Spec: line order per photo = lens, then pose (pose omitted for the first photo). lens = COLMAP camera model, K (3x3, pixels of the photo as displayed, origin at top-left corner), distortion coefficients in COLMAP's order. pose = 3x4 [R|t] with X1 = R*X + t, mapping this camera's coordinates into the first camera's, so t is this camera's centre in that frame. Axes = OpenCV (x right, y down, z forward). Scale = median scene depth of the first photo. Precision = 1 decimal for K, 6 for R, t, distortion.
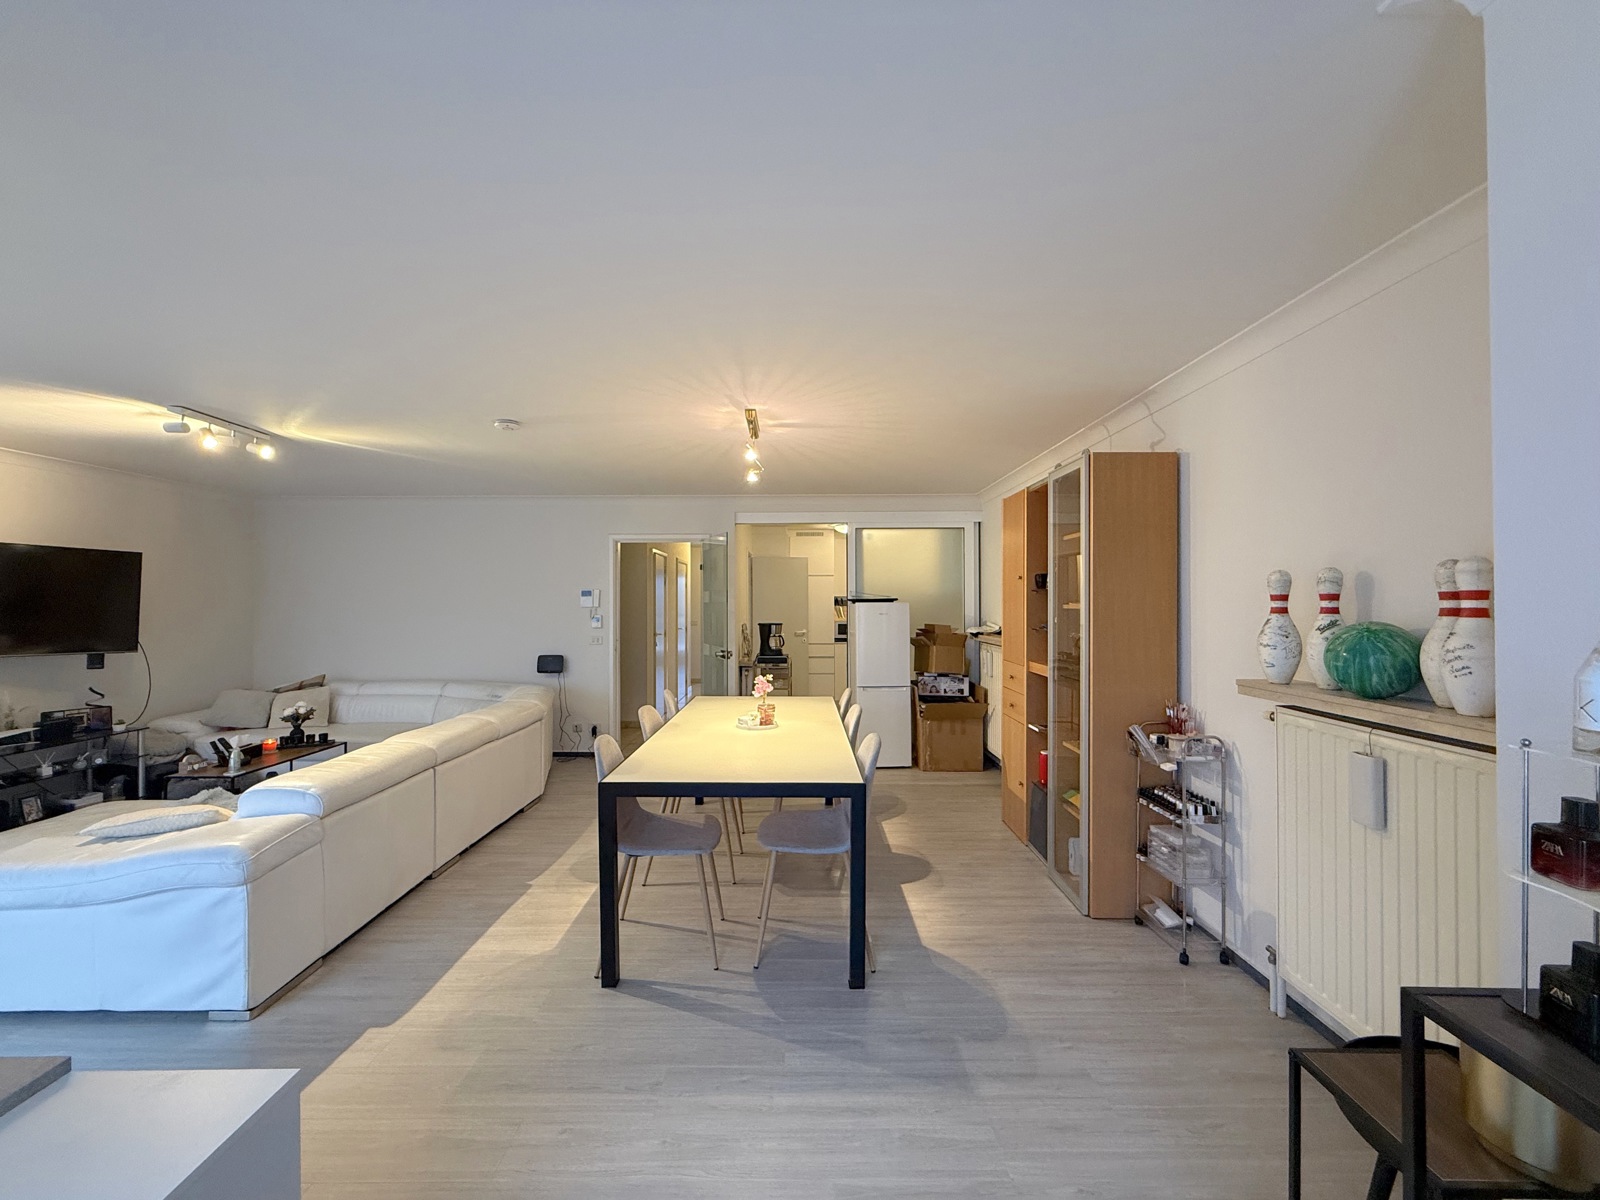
lens RADIAL K [[632.6, 0, 794.8], [0, 632.6, 601.1], [0, 0, 1]] dist [-0.000785, 0.000054]
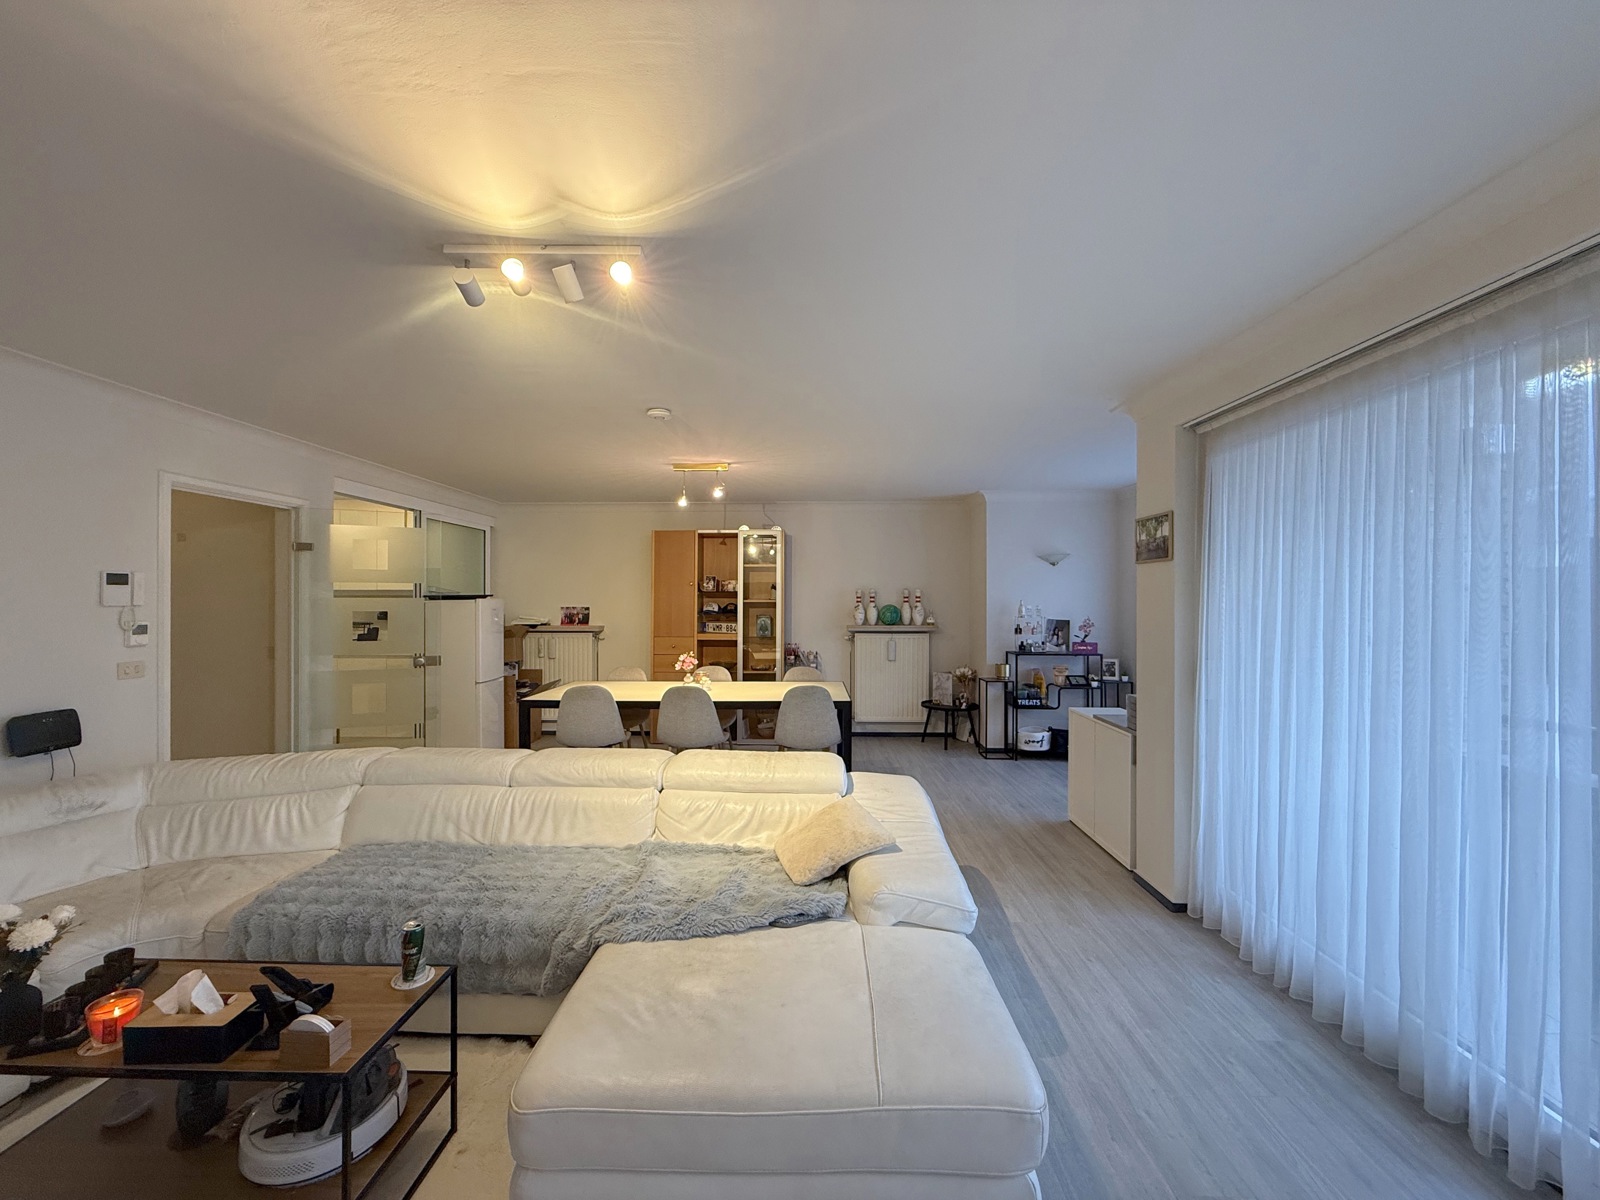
lens RADIAL K [[632.6, 0, 794.8], [0, 632.6, 601.1], [0, 0, 1]] dist [-0.000785, 0.000054]
pose [[0.013534, -0.001735, 0.999907, -1.162109], [-0.002639, 0.999995, 0.001771, 0.004002], [-0.999905, -0.002663, 0.013530, 0.635755]]
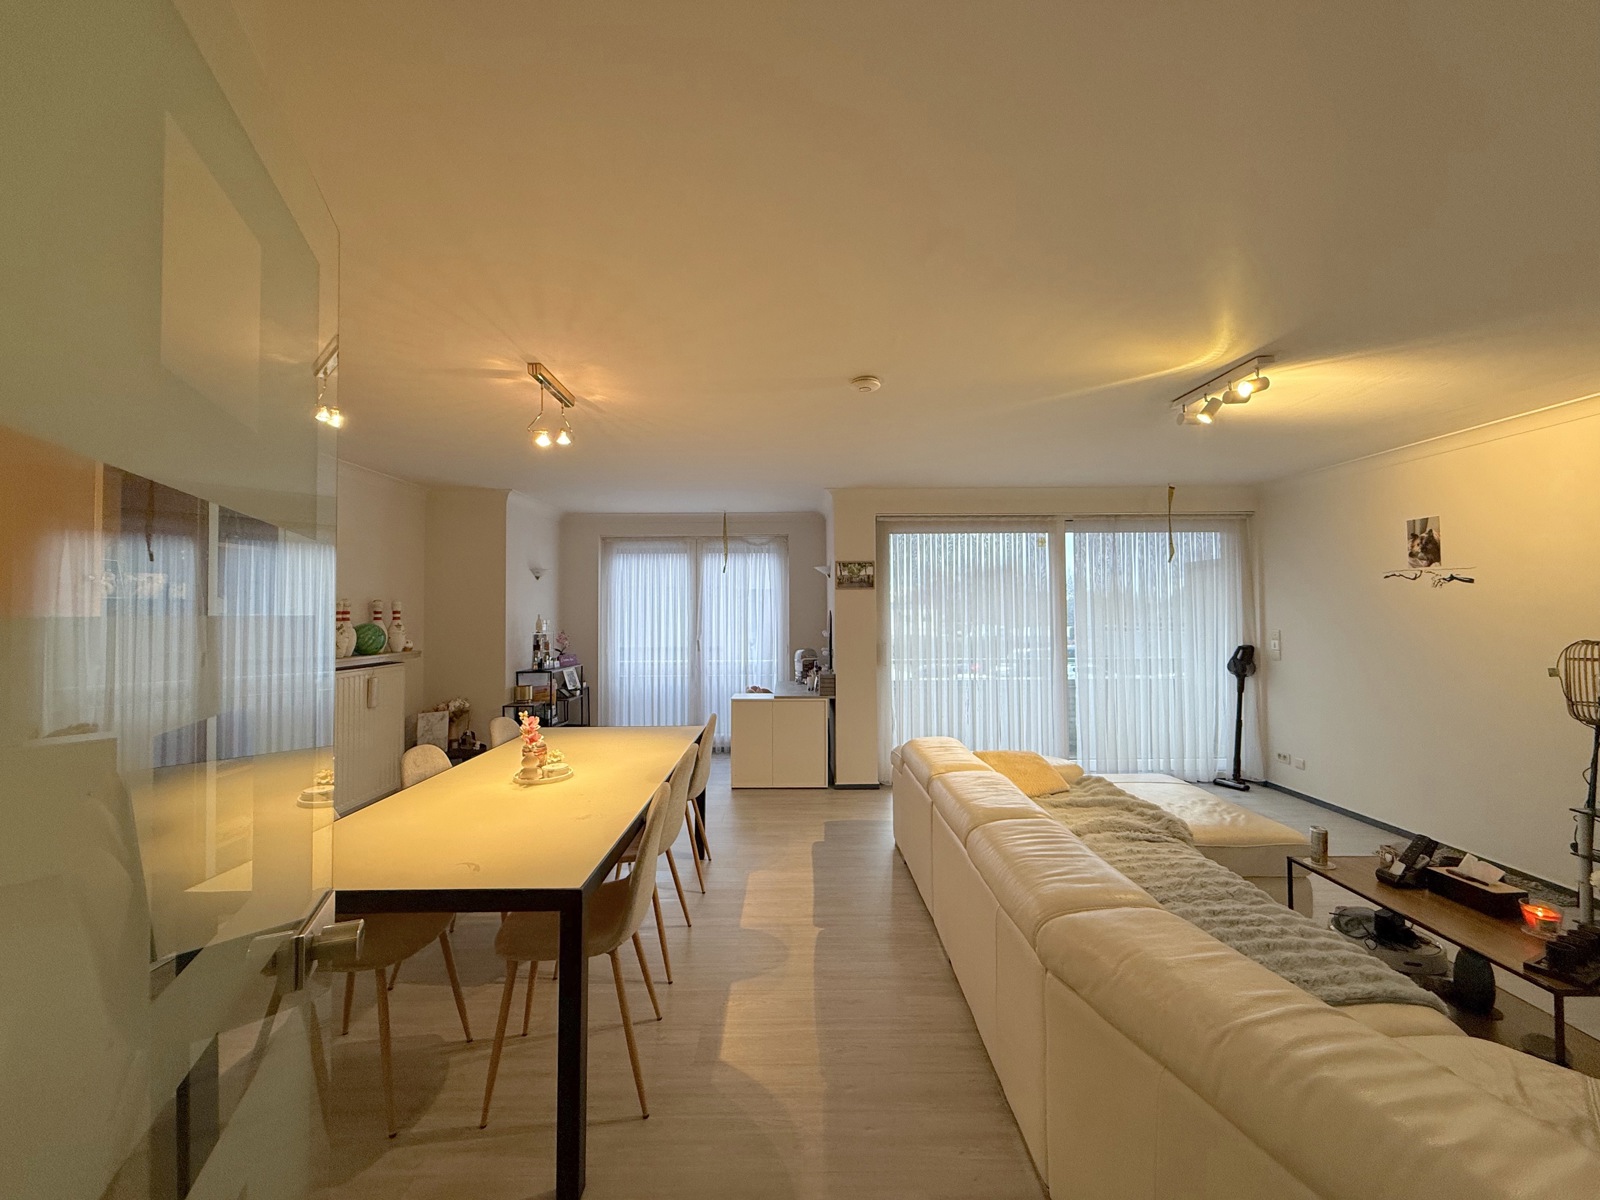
lens RADIAL K [[632.6, 0, 794.8], [0, 632.6, 601.1], [0, 0, 1]] dist [-0.000785, 0.000054]
pose [[-0.999943, 0.010196, -0.003030, -0.301429], [0.010251, 0.999769, -0.018889, 0.004164], [0.002837, -0.018919, -0.999817, 1.460466]]
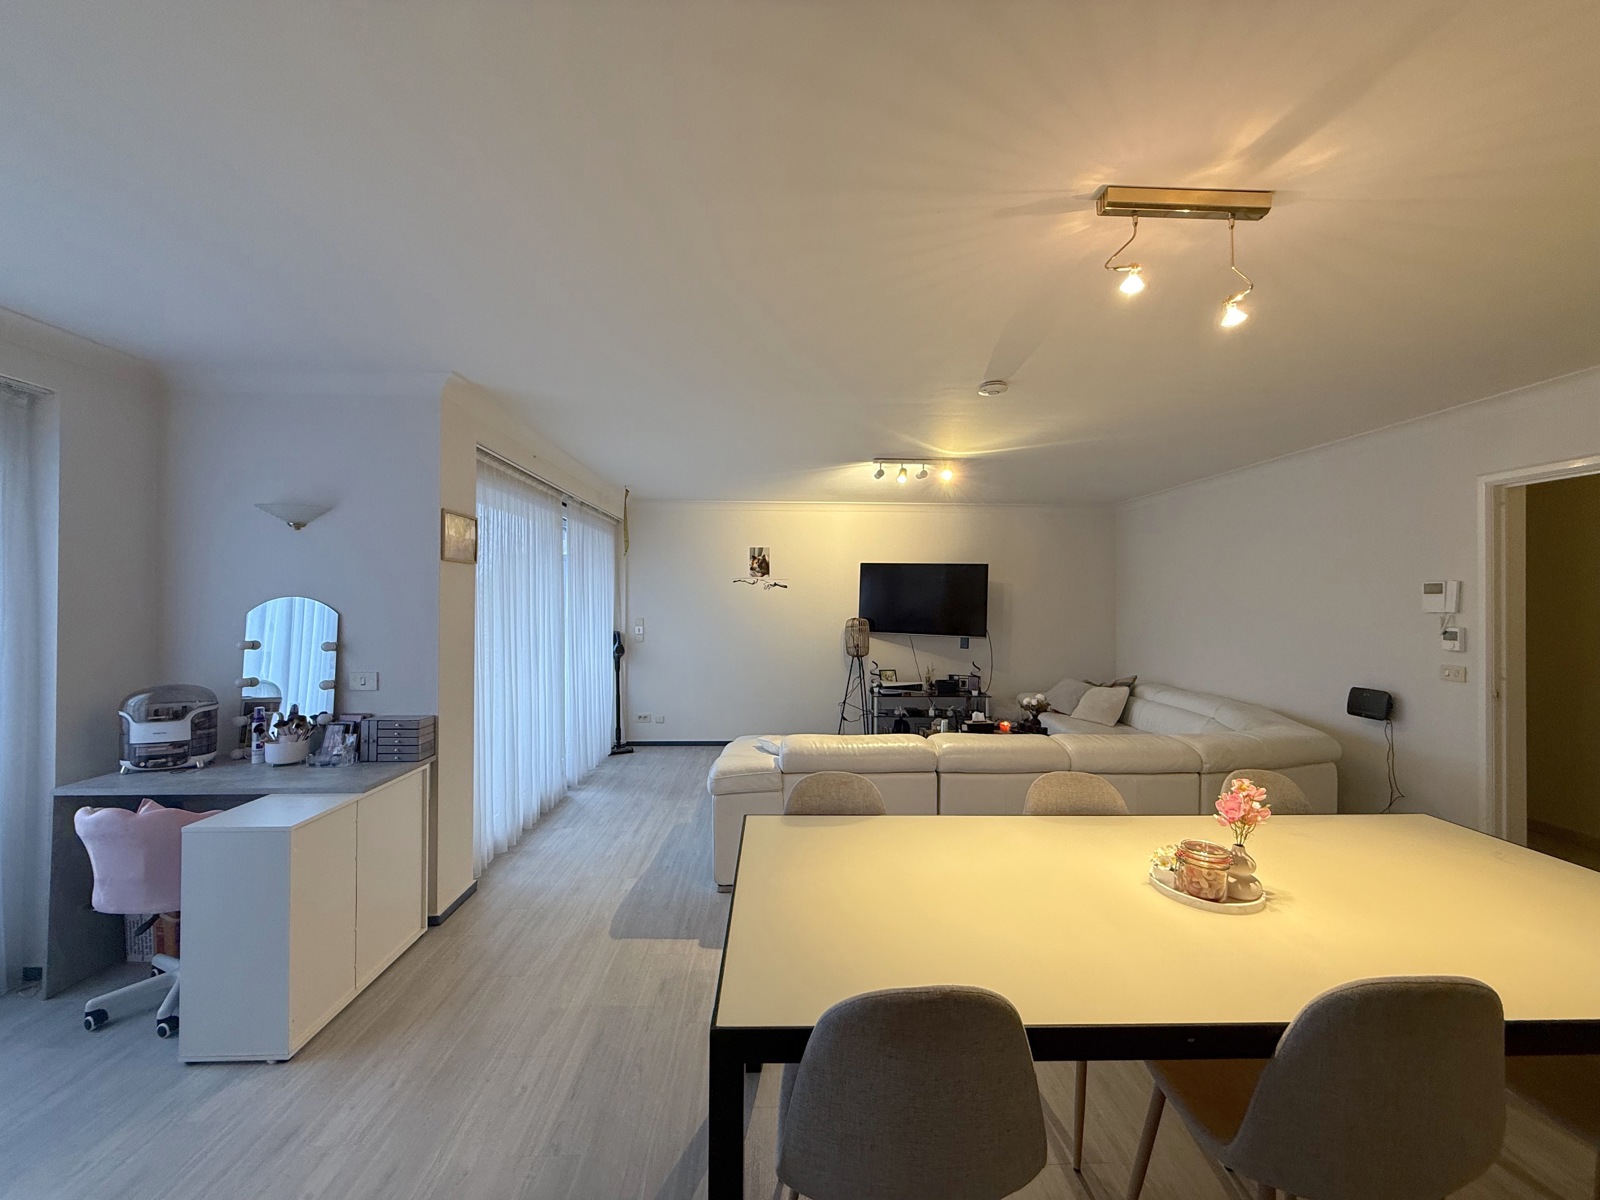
lens RADIAL K [[632.6, 0, 794.8], [0, 632.6, 601.1], [0, 0, 1]] dist [-0.000785, 0.000054]
pose [[0.033301, 0.003990, -0.999437, 0.299372], [-0.003687, 0.999986, 0.003869, -0.001646], [0.999439, 0.003556, 0.033316, 0.581755]]
